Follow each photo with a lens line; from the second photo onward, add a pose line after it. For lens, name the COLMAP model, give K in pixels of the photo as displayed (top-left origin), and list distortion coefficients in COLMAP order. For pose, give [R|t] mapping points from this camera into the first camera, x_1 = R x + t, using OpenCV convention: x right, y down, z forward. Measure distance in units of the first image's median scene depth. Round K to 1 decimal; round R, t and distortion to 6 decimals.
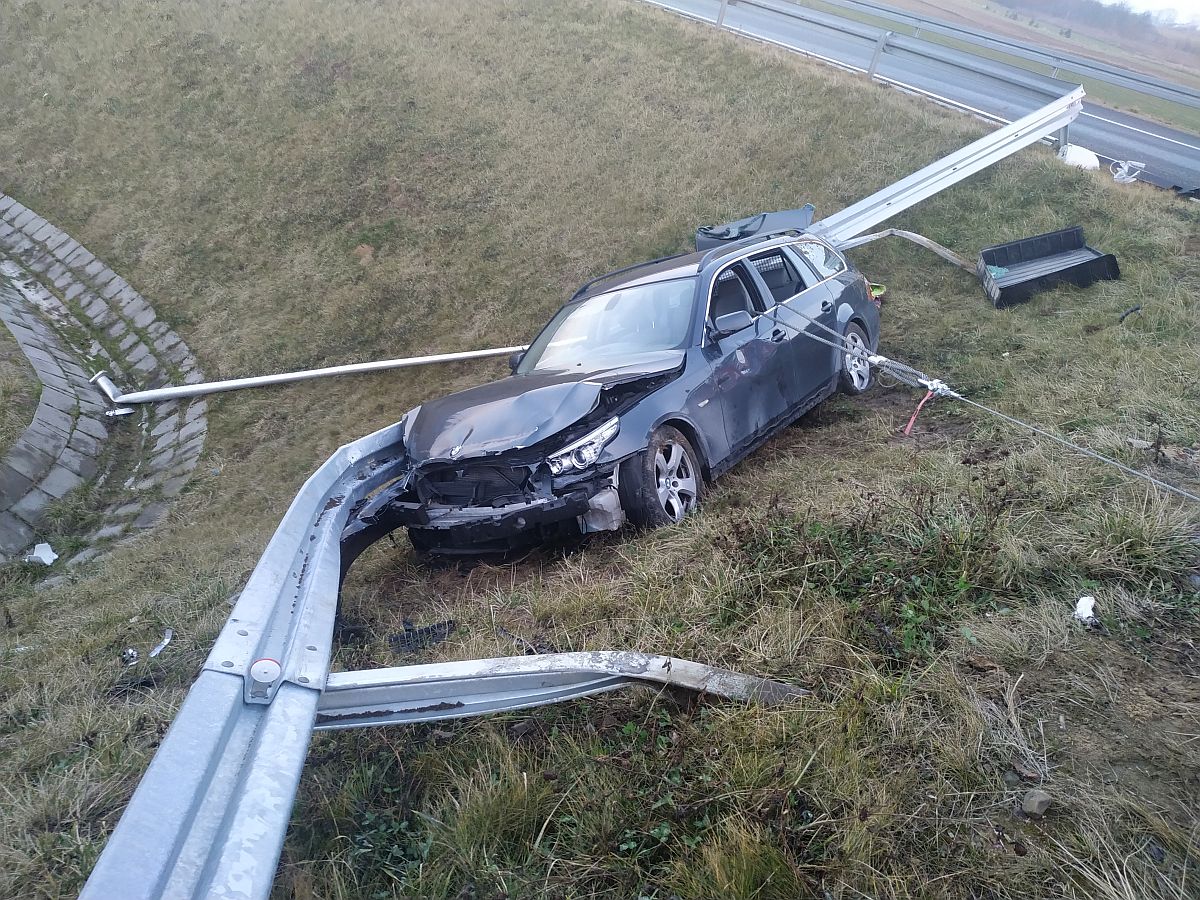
lens RADIAL K [[891.3, 0, 589.3], [0, 891.3, 457.5], [0, 0, 1]] dist [0.034791, -0.038623]
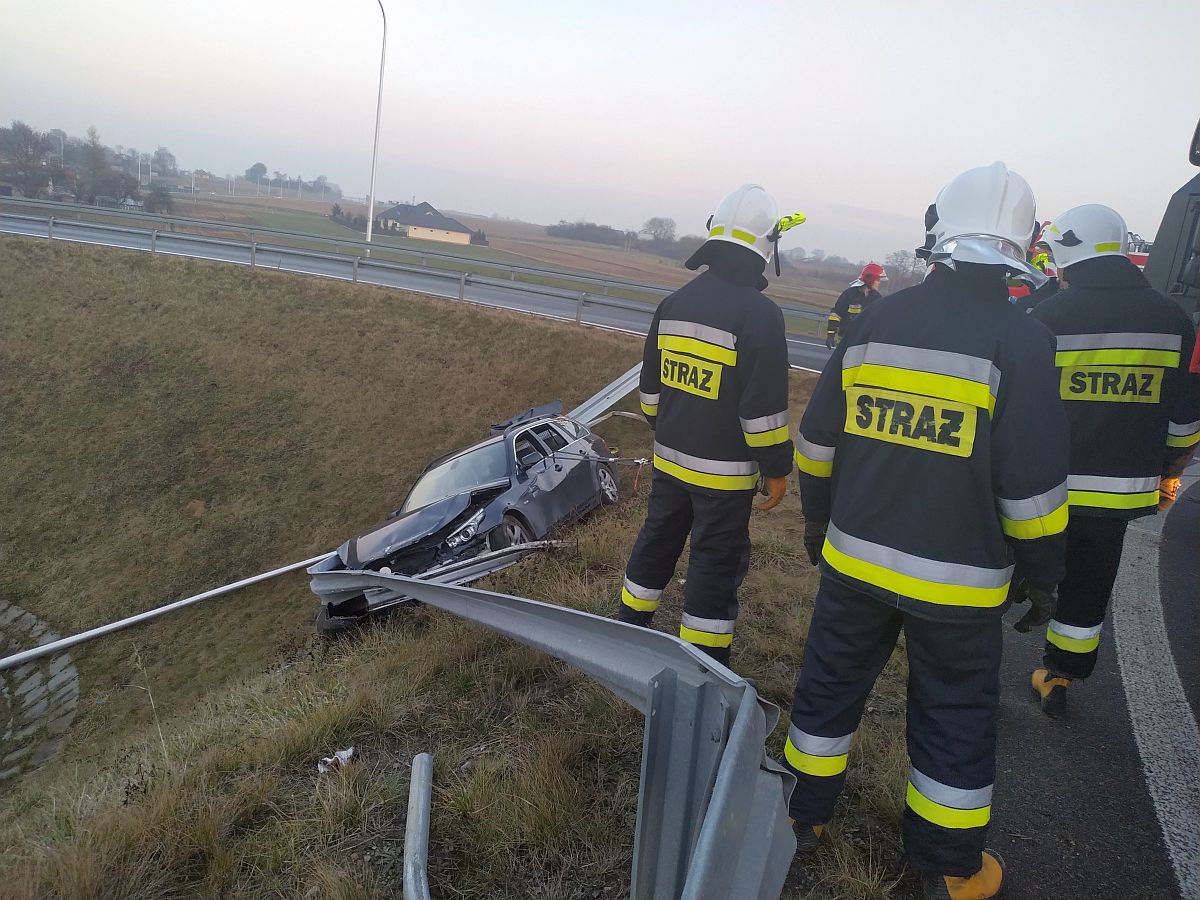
lens RADIAL K [[891.3, 0, 608.8], [0, 891.3, 458.8], [0, 0, 1]] dist [0.034791, -0.038623]
pose [[0.945541, -0.152439, 0.287601, -0.071715], [0.222726, 0.947329, -0.230132, 0.103012], [-0.237371, 0.281656, 0.929691, -0.235585]]
